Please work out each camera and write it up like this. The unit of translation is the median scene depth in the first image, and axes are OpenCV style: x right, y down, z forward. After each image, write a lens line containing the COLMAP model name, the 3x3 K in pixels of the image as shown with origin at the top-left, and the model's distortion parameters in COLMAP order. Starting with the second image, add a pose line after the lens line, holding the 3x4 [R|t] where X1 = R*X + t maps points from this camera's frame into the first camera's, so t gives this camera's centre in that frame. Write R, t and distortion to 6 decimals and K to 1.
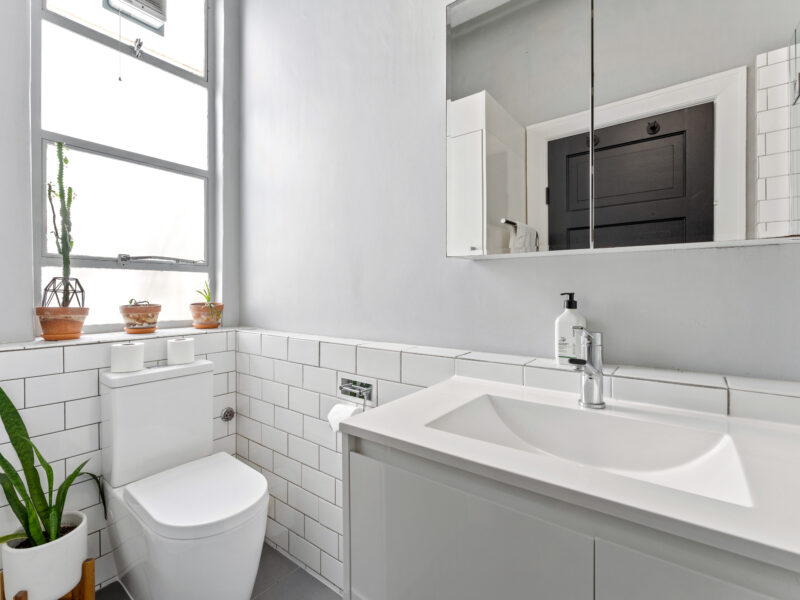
lens RADIAL K [[378.2, 0, 400.4], [0, 378.2, 293.7], [0, 0, 1]] dist [-0.003972, -0.000103]
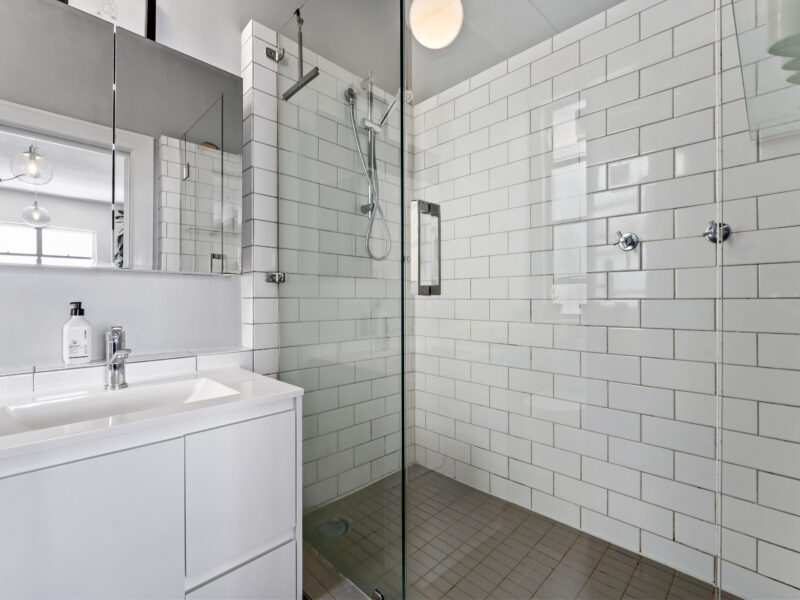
lens RADIAL K [[372.0, 0, 400.0], [0, 372.0, 300.0], [0, 0, 1]] dist [-0.000409, -0.000002]
pose [[0.134234, 0.001730, 0.990948, -0.499584], [0.005827, 0.999980, -0.002535, 0.000114], [-0.990933, 0.006114, 0.134221, -0.123588]]
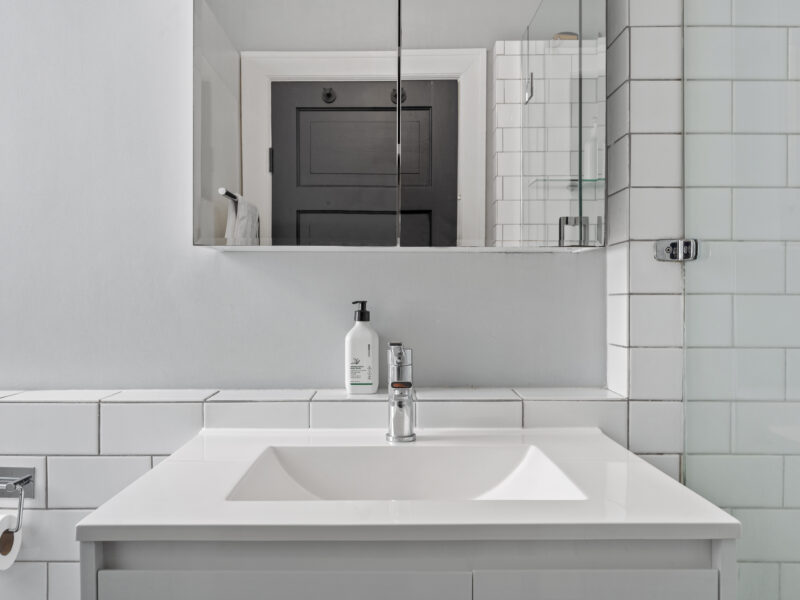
lens RADIAL K [[609.4, 0, 388.0], [0, 609.4, 297.9], [0, 0, 1]] dist [0.006572, -0.003788]
pose [[0.795951, 0.001987, 0.605358, -0.240133], [0.002947, 0.999970, -0.007157, 0.000612], [-0.605354, 0.007481, 0.795921, -0.024566]]
